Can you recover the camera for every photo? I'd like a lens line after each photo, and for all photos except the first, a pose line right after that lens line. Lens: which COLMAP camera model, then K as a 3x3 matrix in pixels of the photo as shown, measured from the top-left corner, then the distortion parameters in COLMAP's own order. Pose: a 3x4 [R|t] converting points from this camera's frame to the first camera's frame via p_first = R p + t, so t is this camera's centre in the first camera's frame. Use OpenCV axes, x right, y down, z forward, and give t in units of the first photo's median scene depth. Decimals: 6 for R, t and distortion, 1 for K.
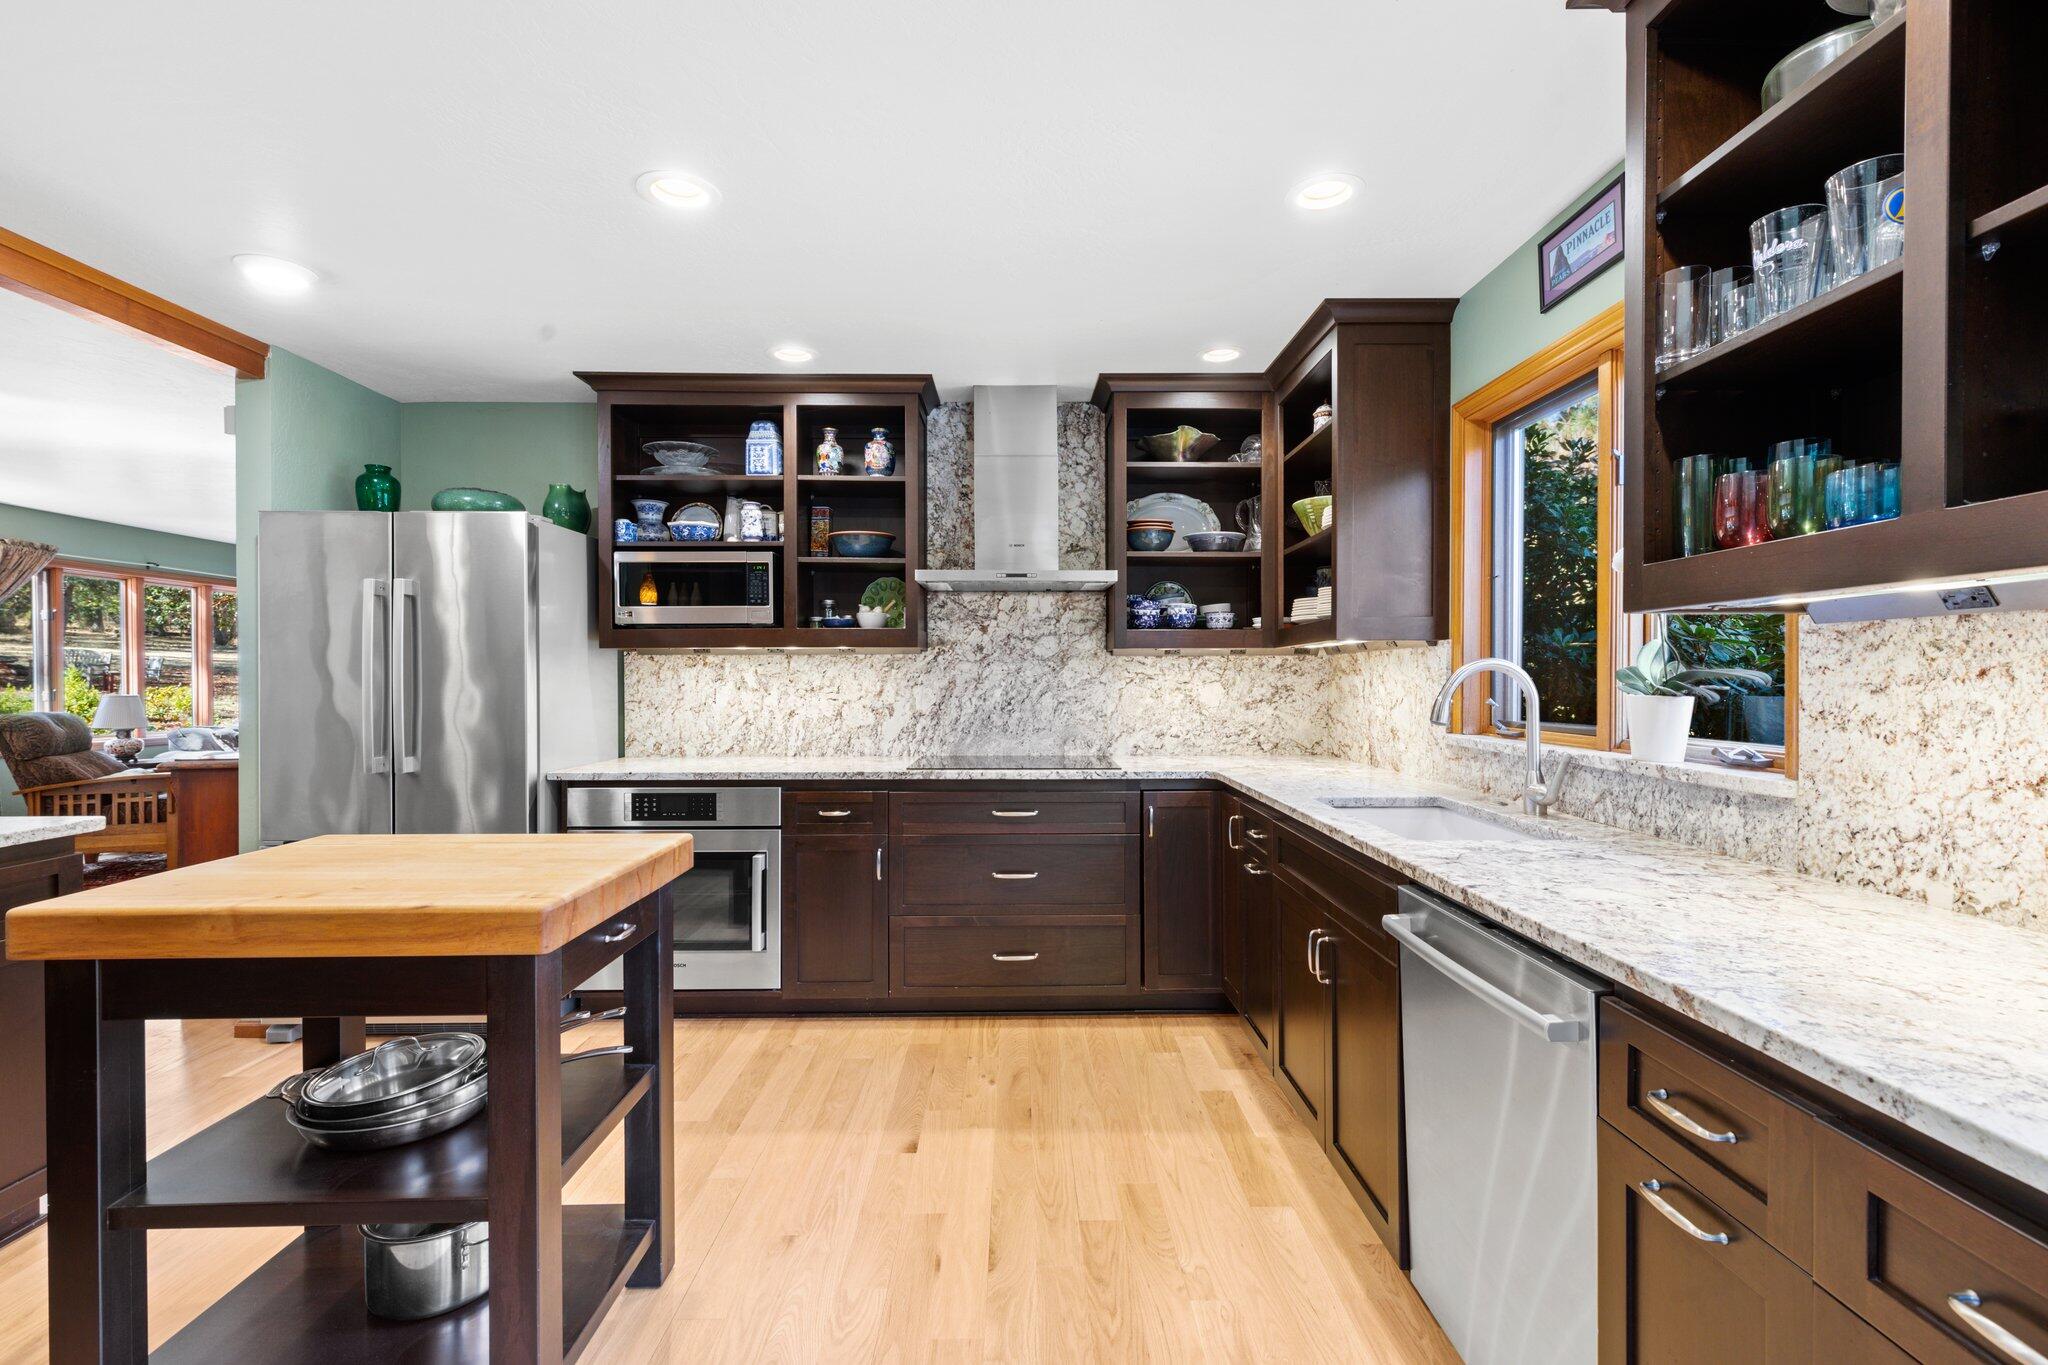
lens RADIAL K [[919.9, 0, 1032.7], [0, 919.9, 688.1], [0, 0, 1]] dist [-0.000924, 0.000084]
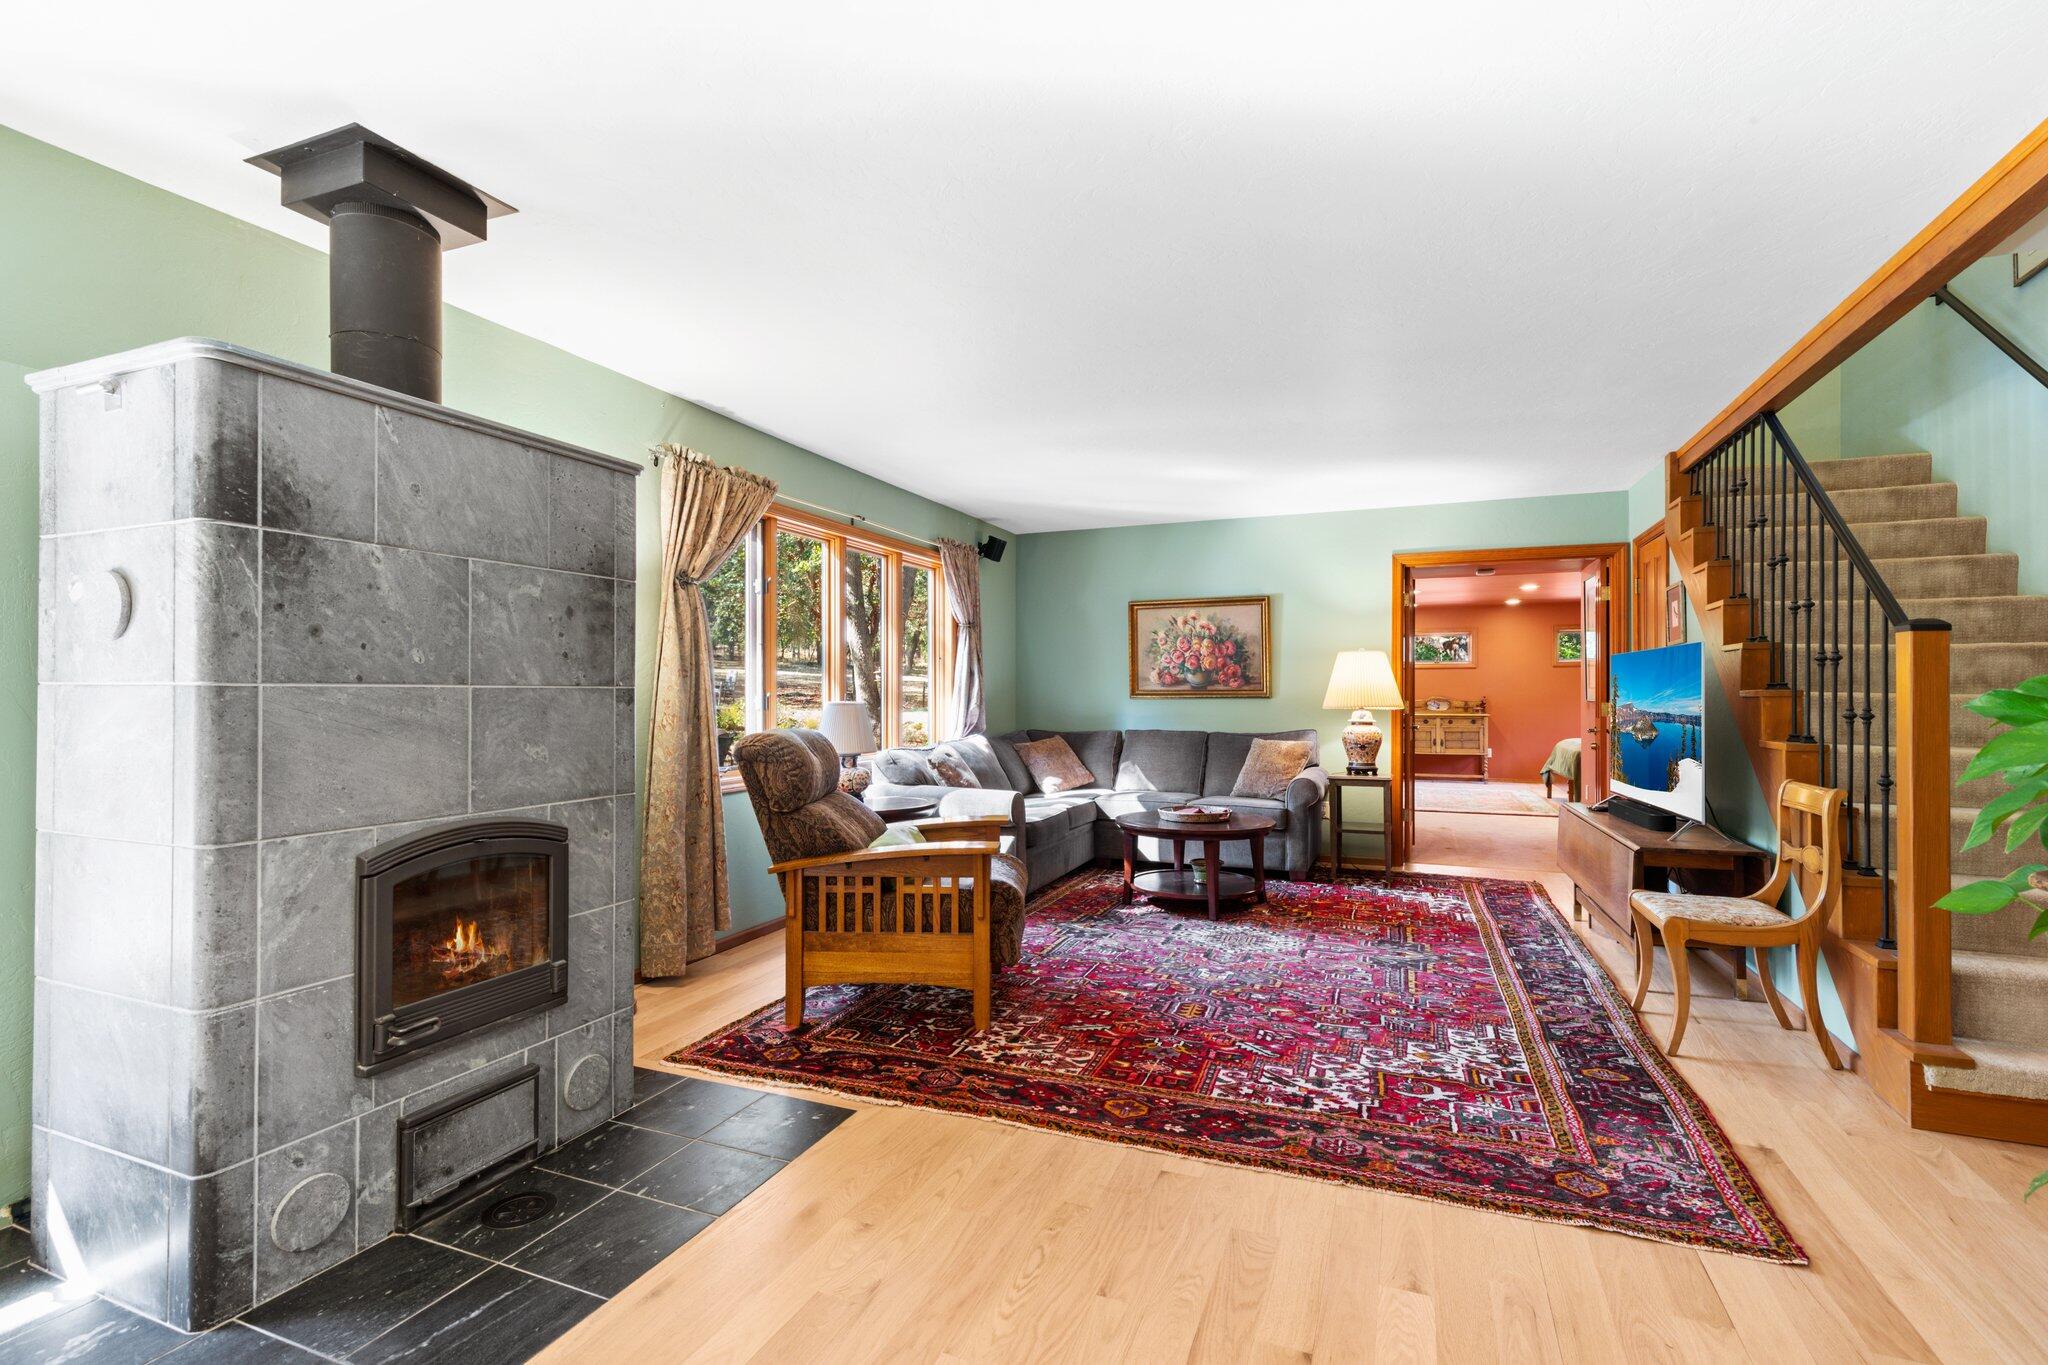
lens RADIAL K [[919.9, 0, 1032.0], [0, 919.9, 685.5], [0, 0, 1]] dist [-0.000924, 0.000084]
pose [[0.916345, 0.000899, -0.400388, -0.688173], [-0.008911, 0.999796, -0.018149, 0.007235], [0.400290, 0.020198, 0.916166, 0.506856]]
